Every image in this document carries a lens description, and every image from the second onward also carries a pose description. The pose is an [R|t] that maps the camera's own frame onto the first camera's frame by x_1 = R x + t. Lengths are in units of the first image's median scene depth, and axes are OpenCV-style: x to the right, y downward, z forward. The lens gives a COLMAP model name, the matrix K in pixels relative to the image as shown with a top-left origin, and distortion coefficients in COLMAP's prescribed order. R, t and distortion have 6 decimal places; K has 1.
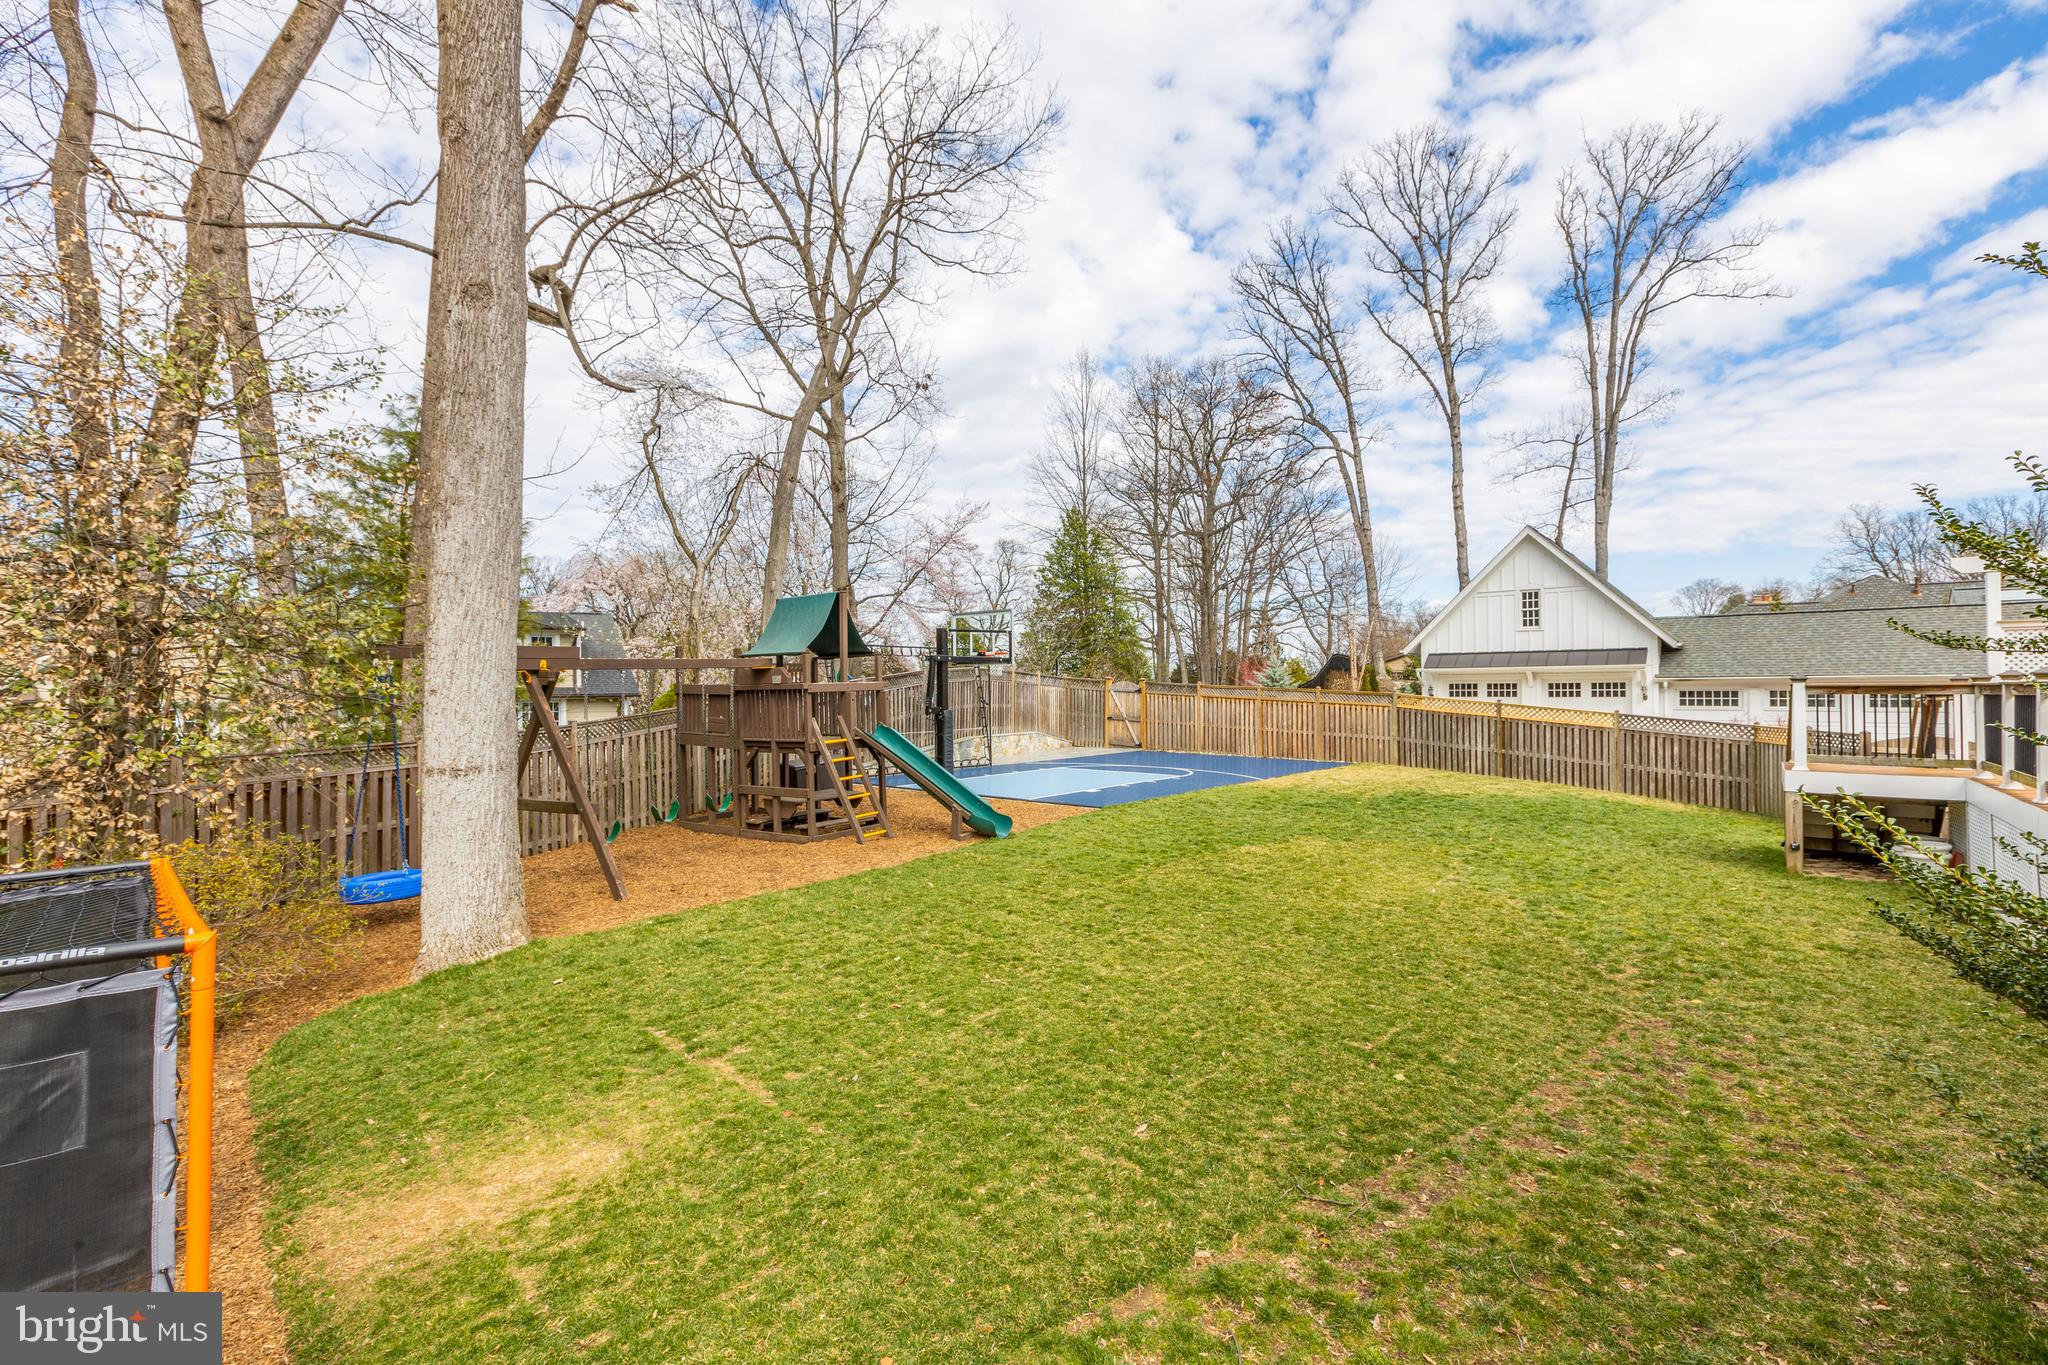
lens RADIAL K [[903.0, 0, 1025.1], [0, 903.0, 674.2], [0, 0, 1]] dist [0.001654, -0.001868]
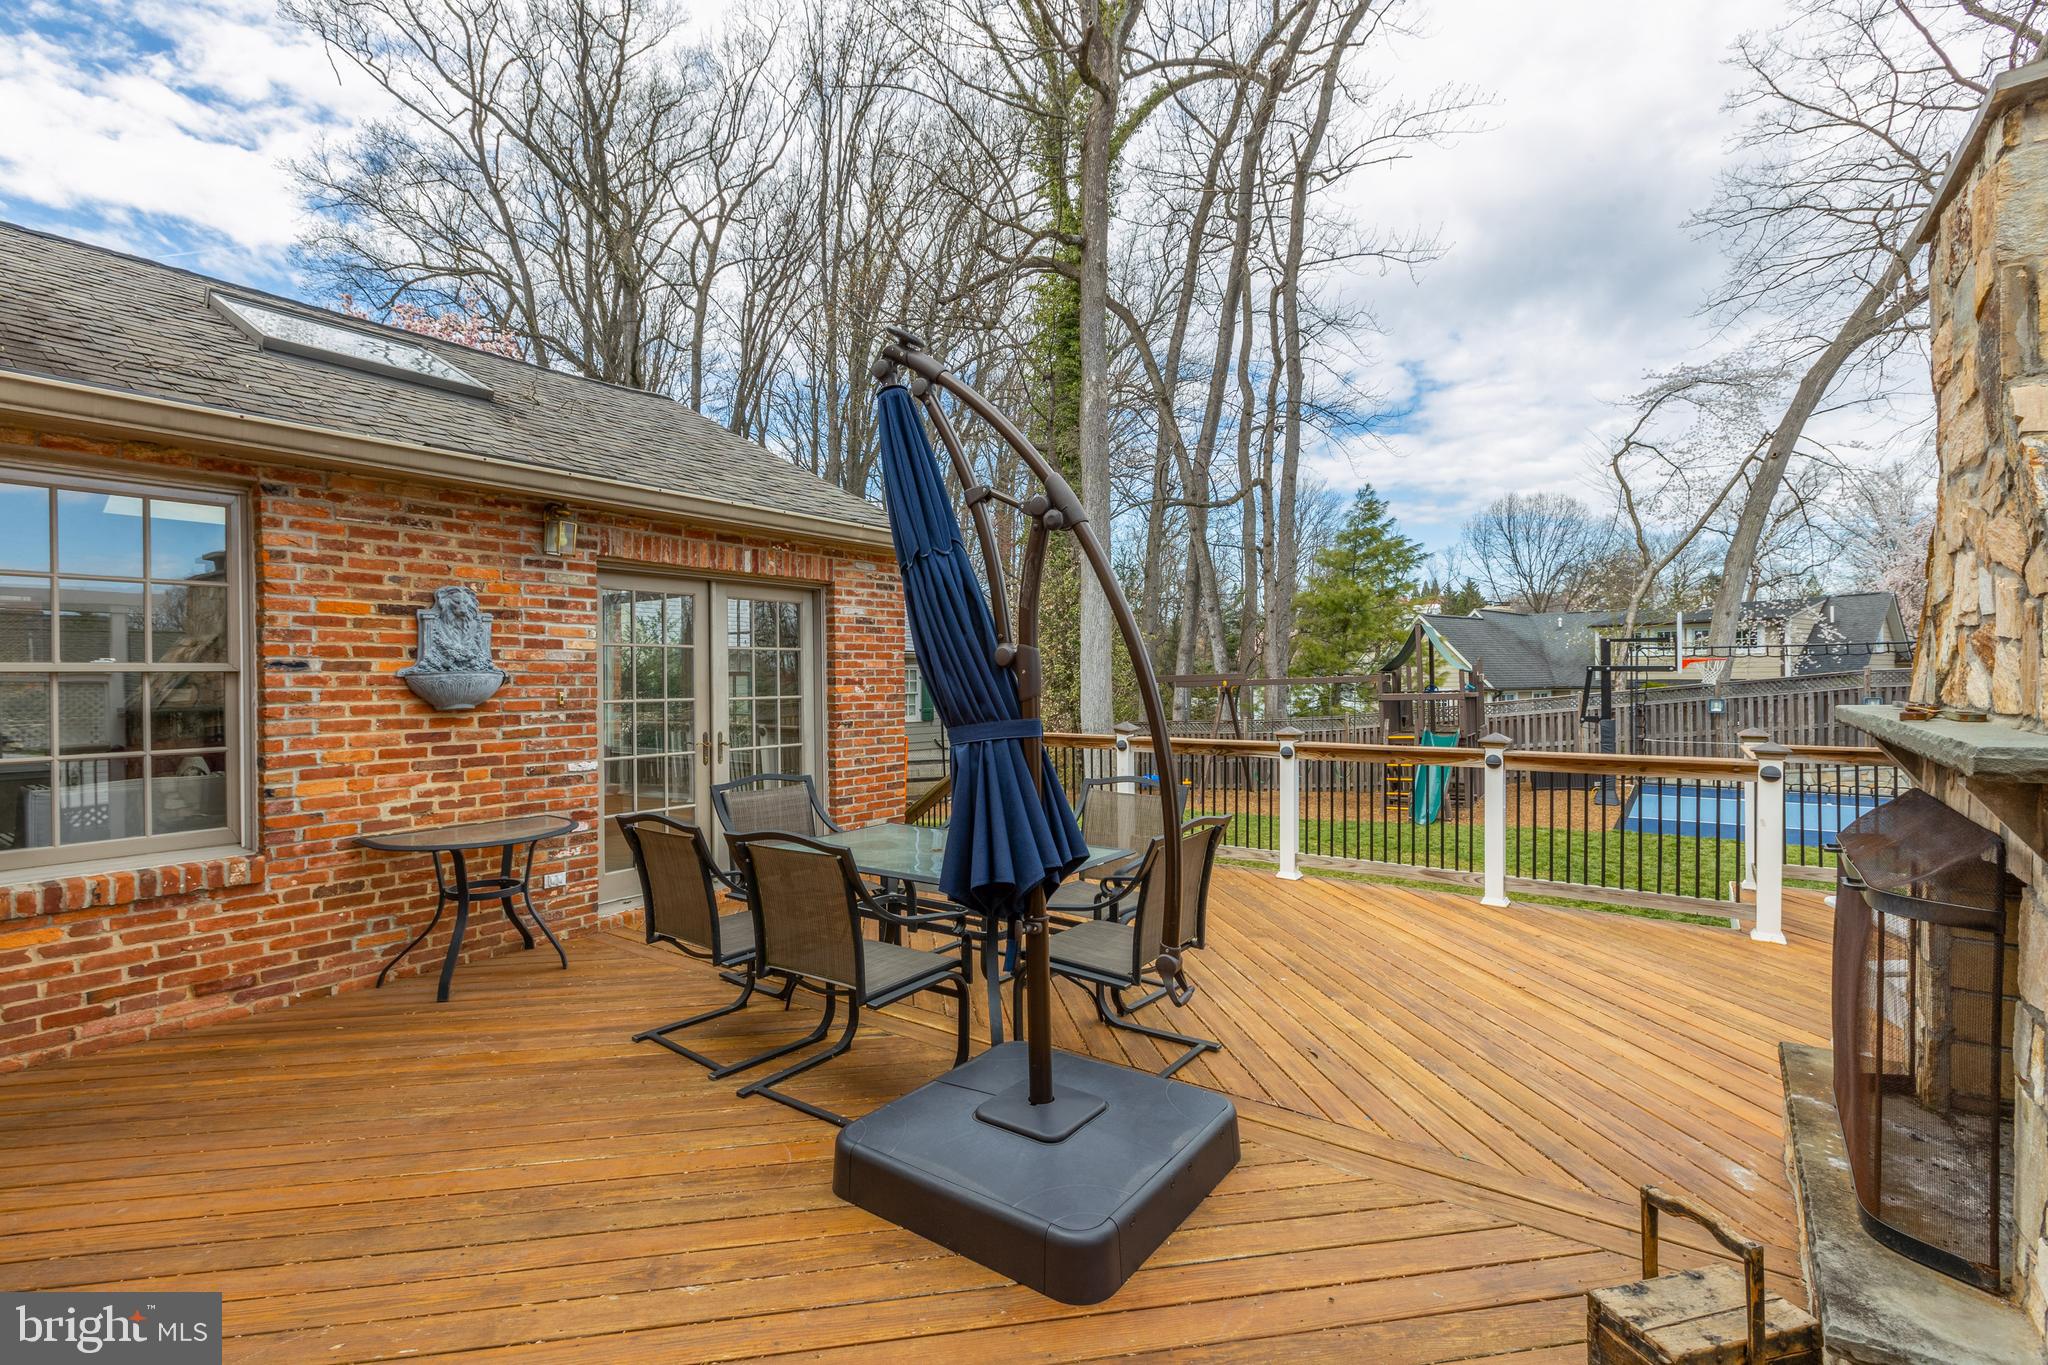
lens RADIAL K [[903.0, 0, 1030.3], [0, 903.0, 678.8], [0, 0, 1]] dist [0.001654, -0.001868]
pose [[0.052775, 0.009067, -0.998565, 0.310992], [0.024504, 0.999646, 0.010372, -0.011328], [0.998306, -0.025016, 0.052534, 0.107323]]
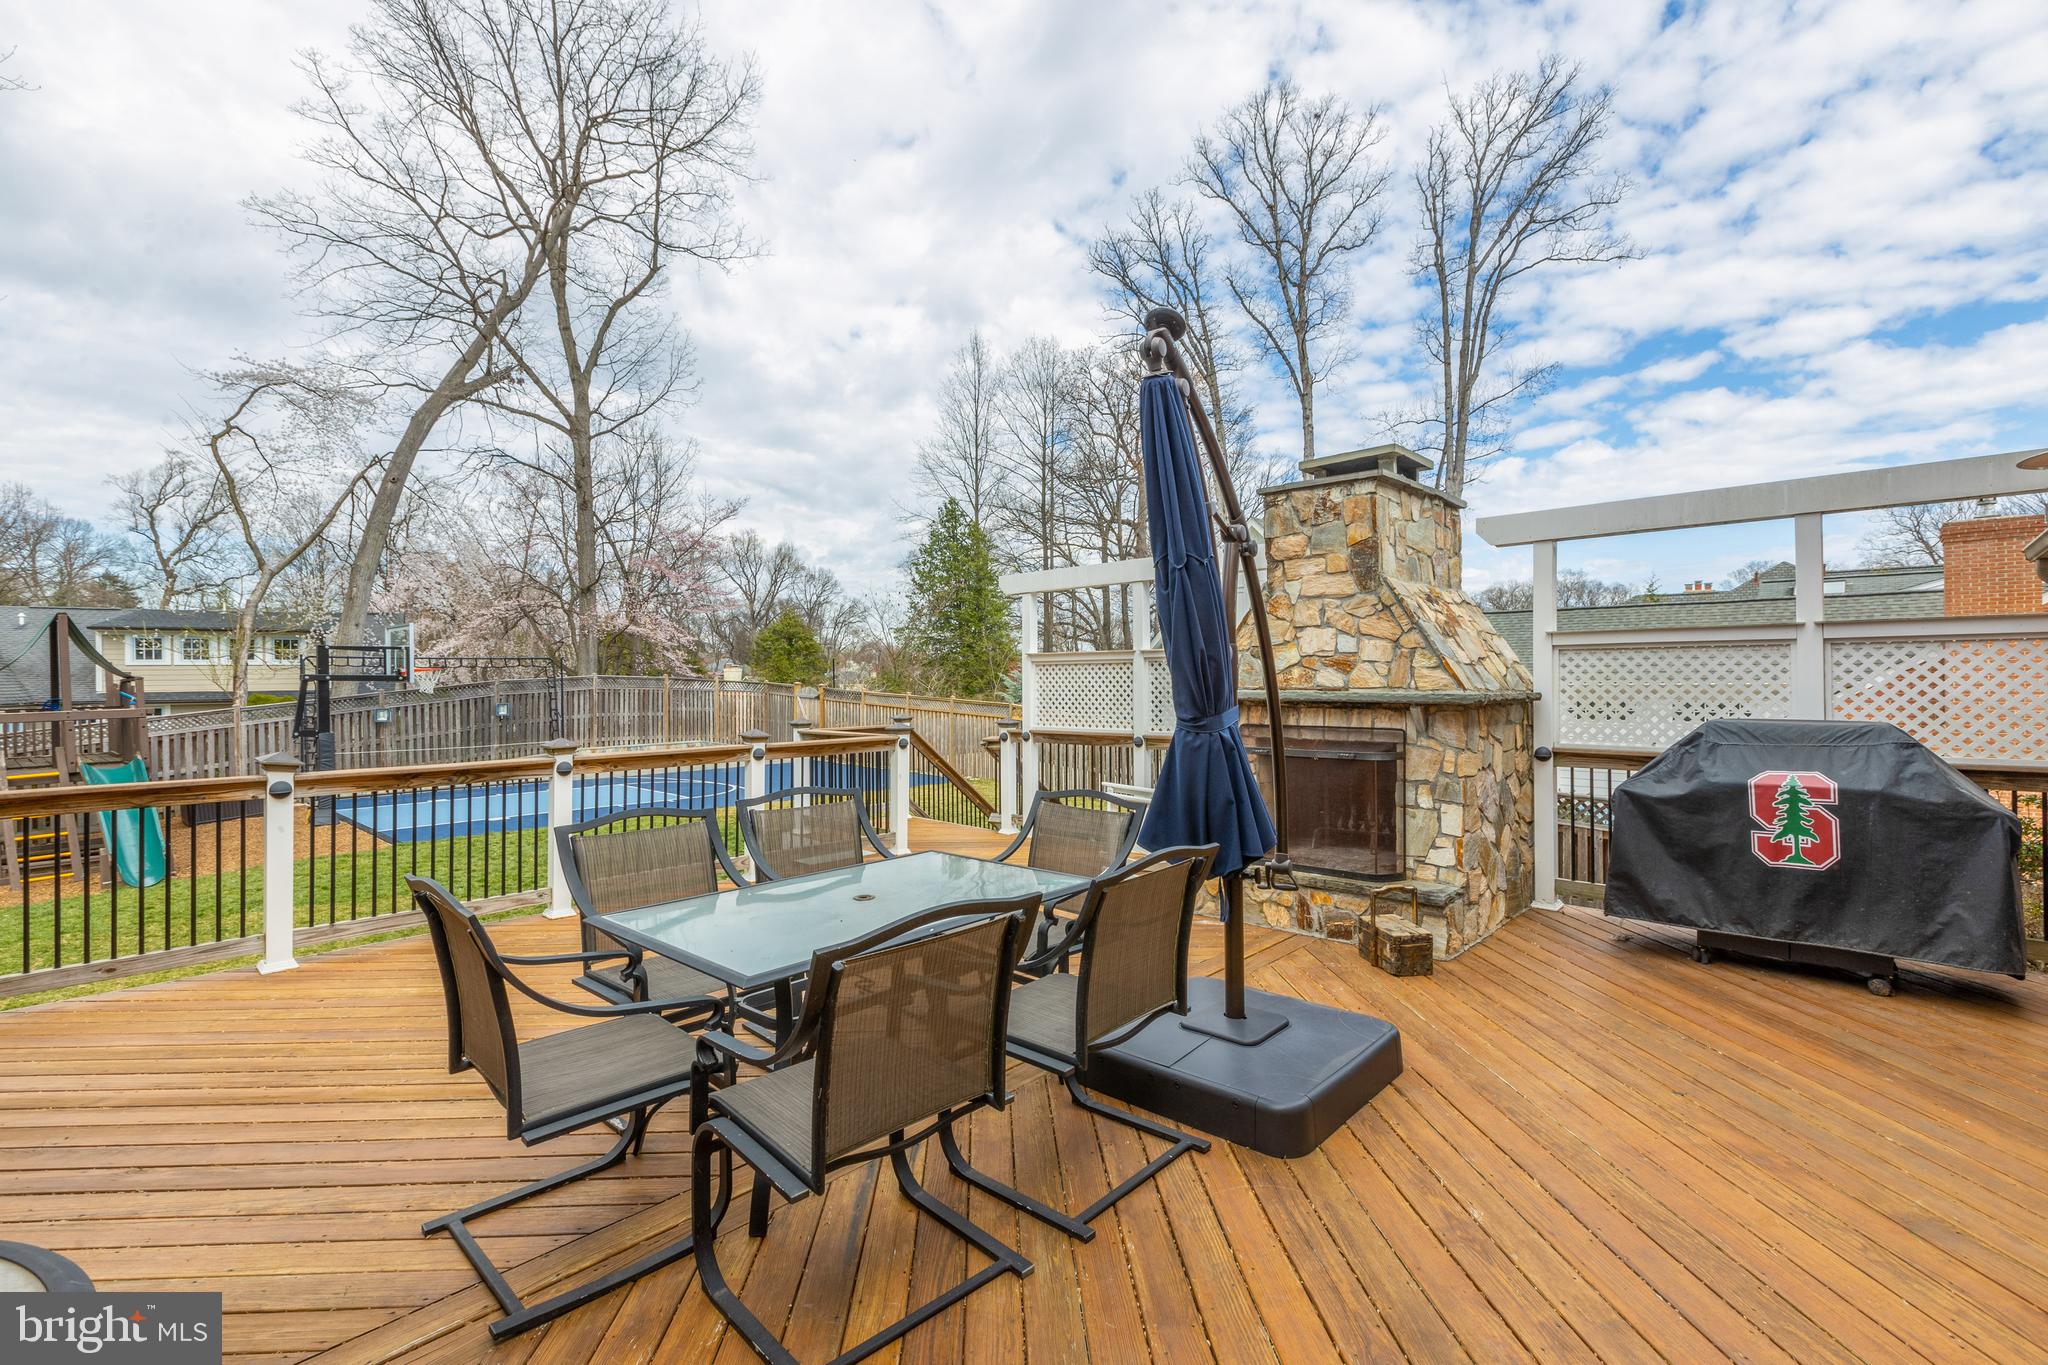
lens RADIAL K [[903.0, 0, 1025.3], [0, 903.0, 678.7], [0, 0, 1]] dist [0.001654, -0.001868]
pose [[0.998241, -0.000791, -0.059281, 0.242341], [0.001967, 0.999802, 0.019777, -0.011747], [0.059254, -0.019859, 0.998045, 0.039386]]
